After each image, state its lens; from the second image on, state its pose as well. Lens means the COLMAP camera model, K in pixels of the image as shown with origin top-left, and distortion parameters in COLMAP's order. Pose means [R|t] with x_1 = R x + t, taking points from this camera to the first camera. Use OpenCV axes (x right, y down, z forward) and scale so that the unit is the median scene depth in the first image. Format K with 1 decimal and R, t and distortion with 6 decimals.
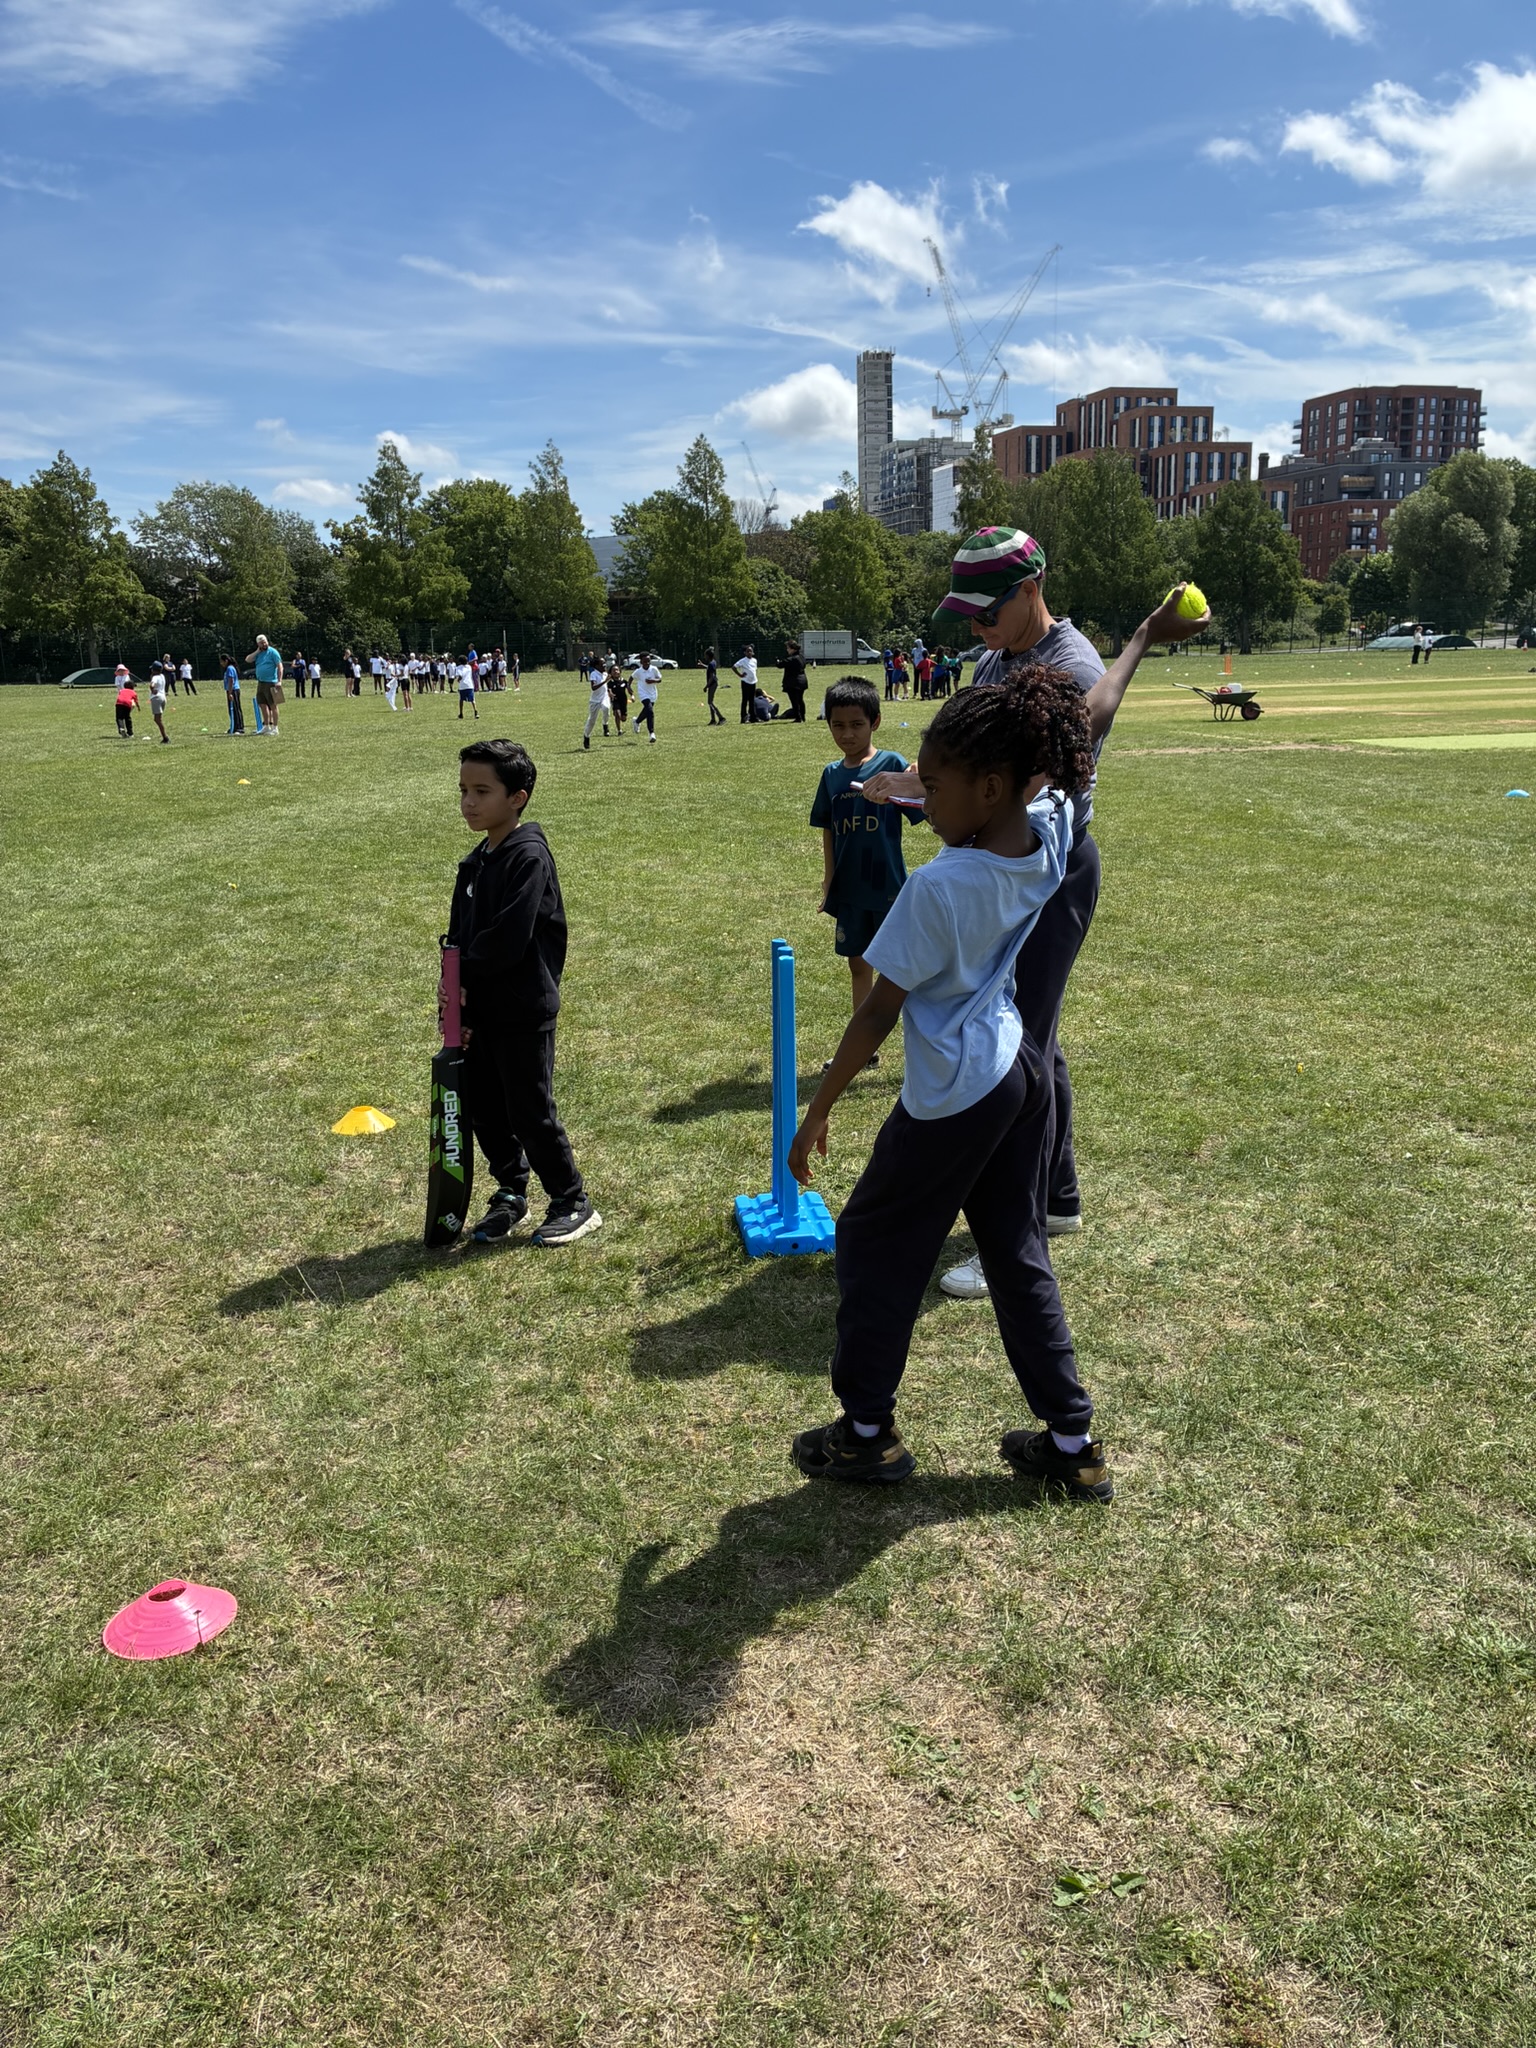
lens RADIAL K [[1517.8, 0, 770.9], [0, 1517.8, 1012.2], [0, 0, 1]] dist [0.024632, -0.016004]
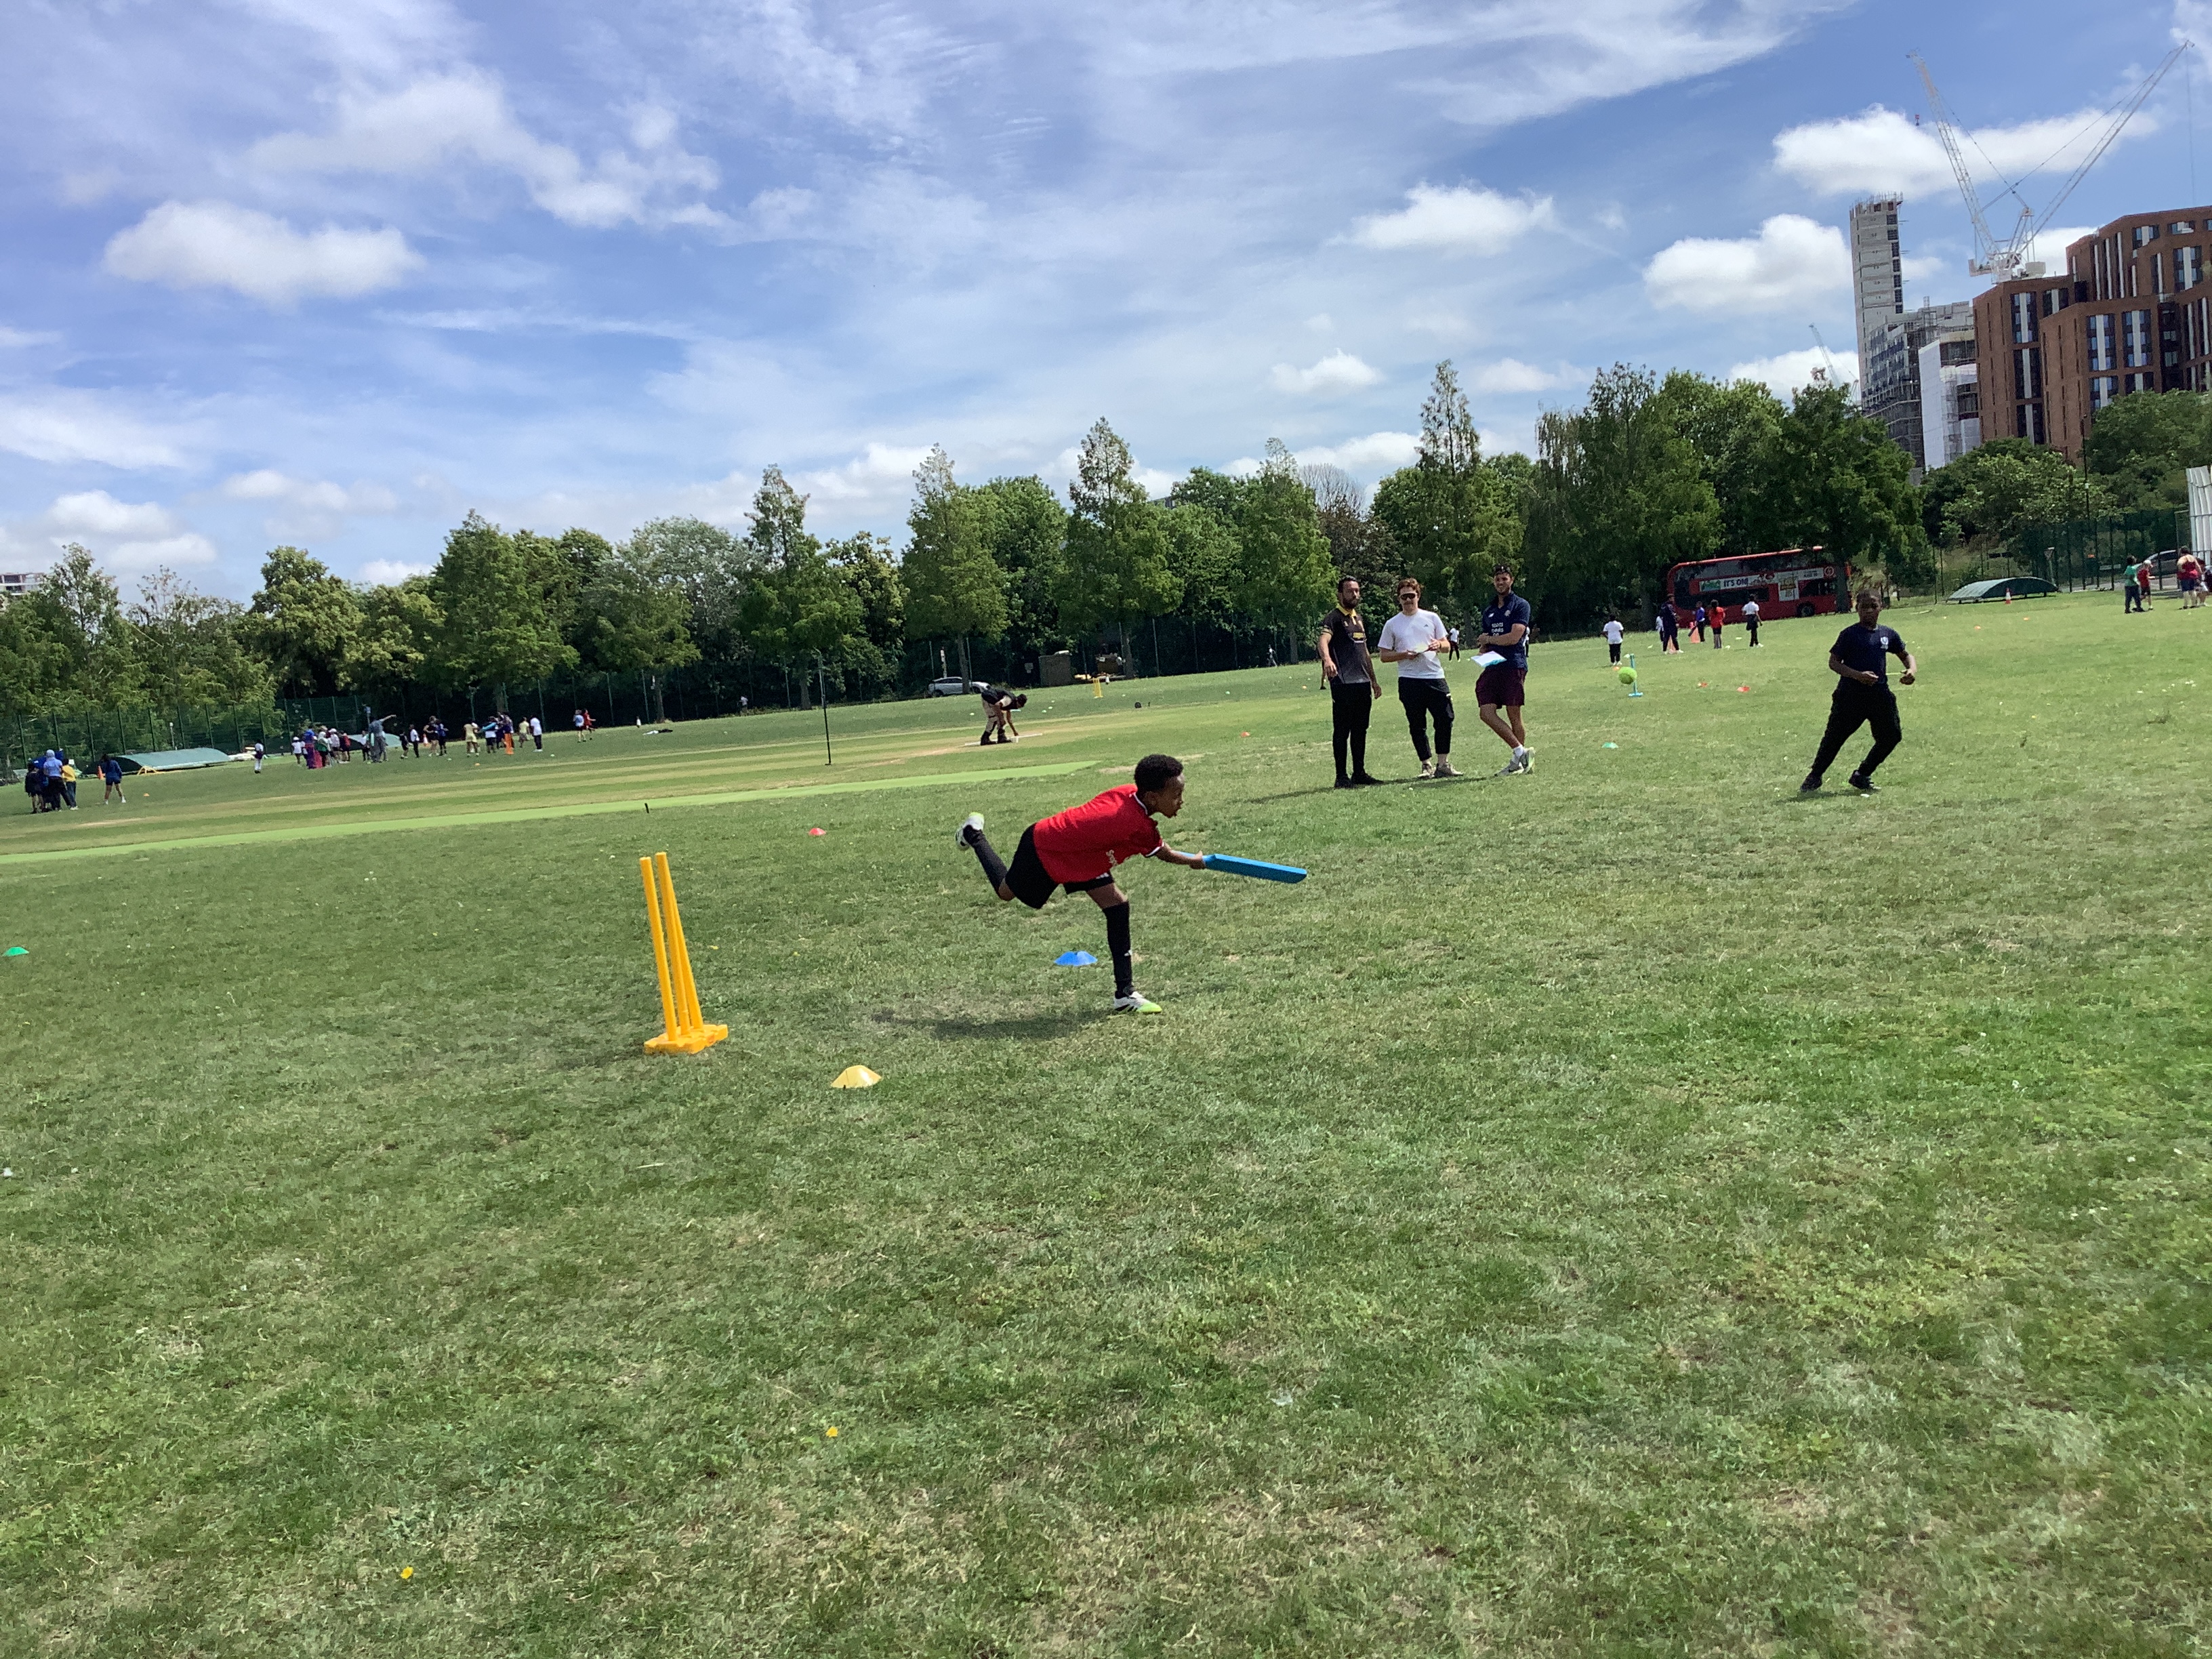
lens RADIAL K [[1950.5, 0, 1108.2], [0, 1950.5, 834.2], [0, 0, 1]] dist [0.101153, -0.175906]
pose [[0.927150, -0.032510, -0.373277, 0.296949], [-0.014118, 0.992490, -0.121507, -0.007570], [0.374424, 0.117925, 0.919729, 0.005422]]
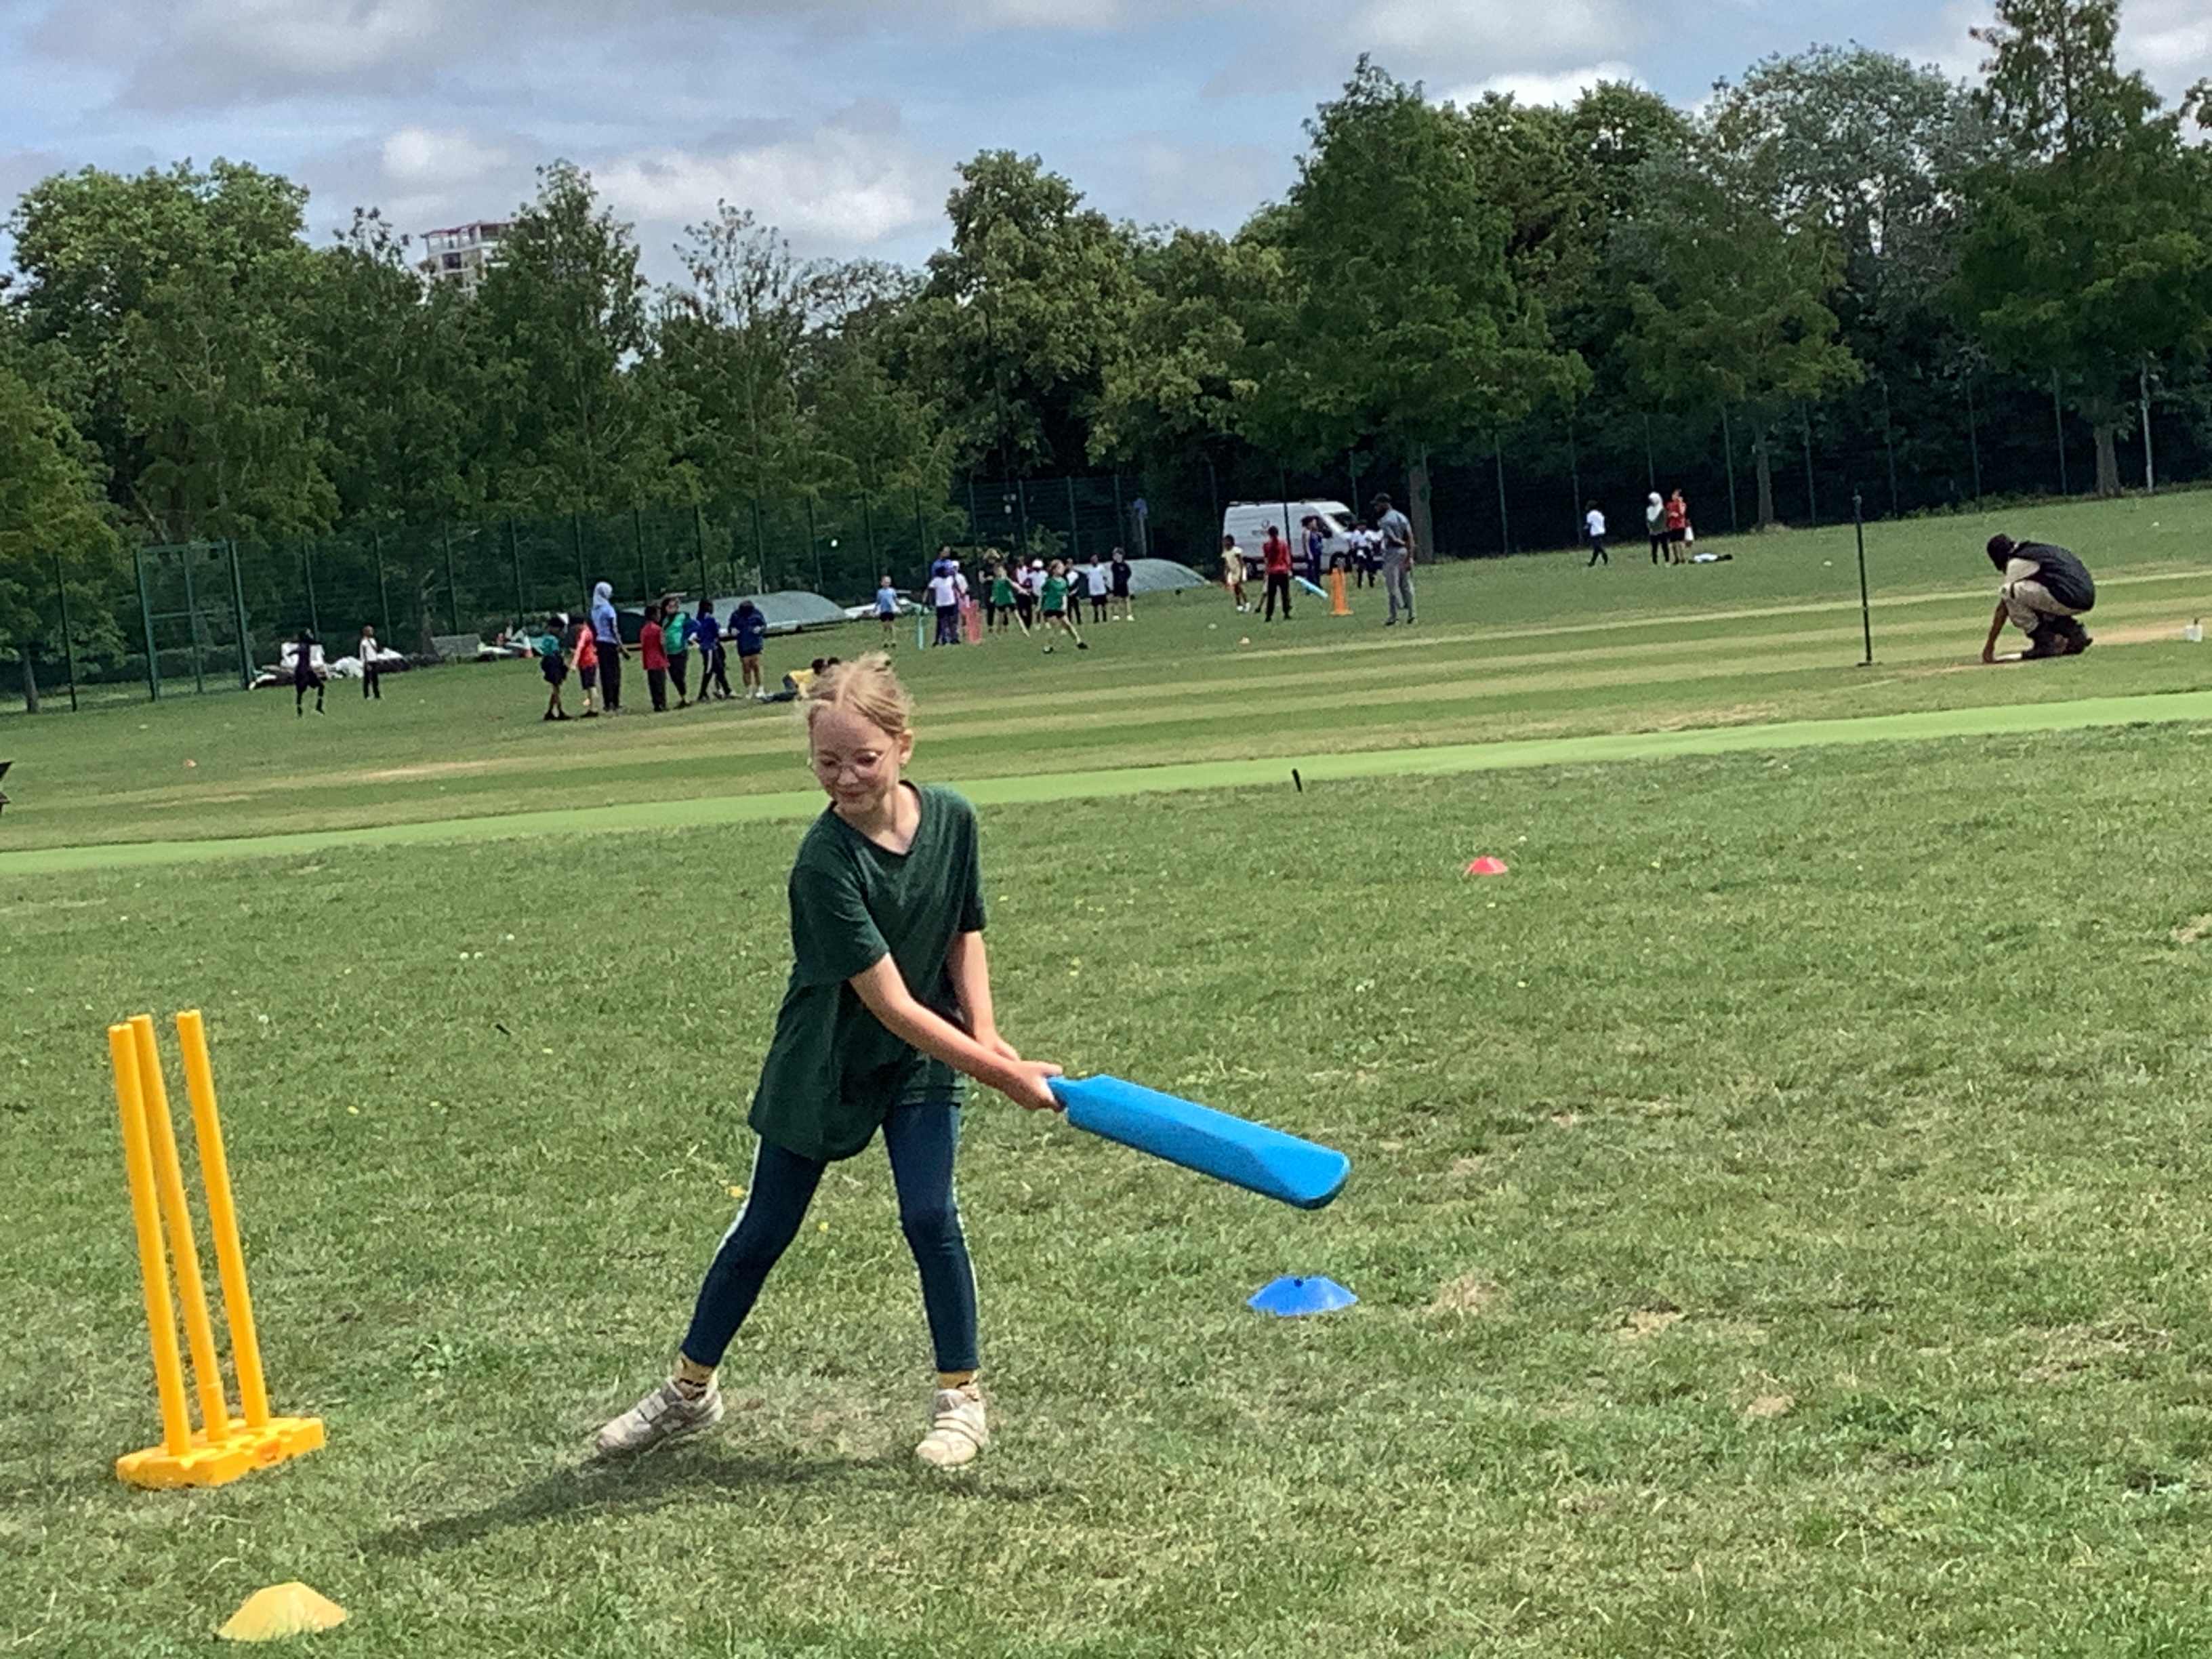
lens RADIAL K [[4638.8, 0, 1190.8], [0, 4638.8, 781.2], [0, 0, 1]] dist [0.137439, 0.000000]
pose [[0.727894, -0.017599, -0.685463, 0.315560], [-0.074799, 0.991667, -0.104890, -0.012357], [0.681597, 0.127621, 0.720512, 0.022640]]
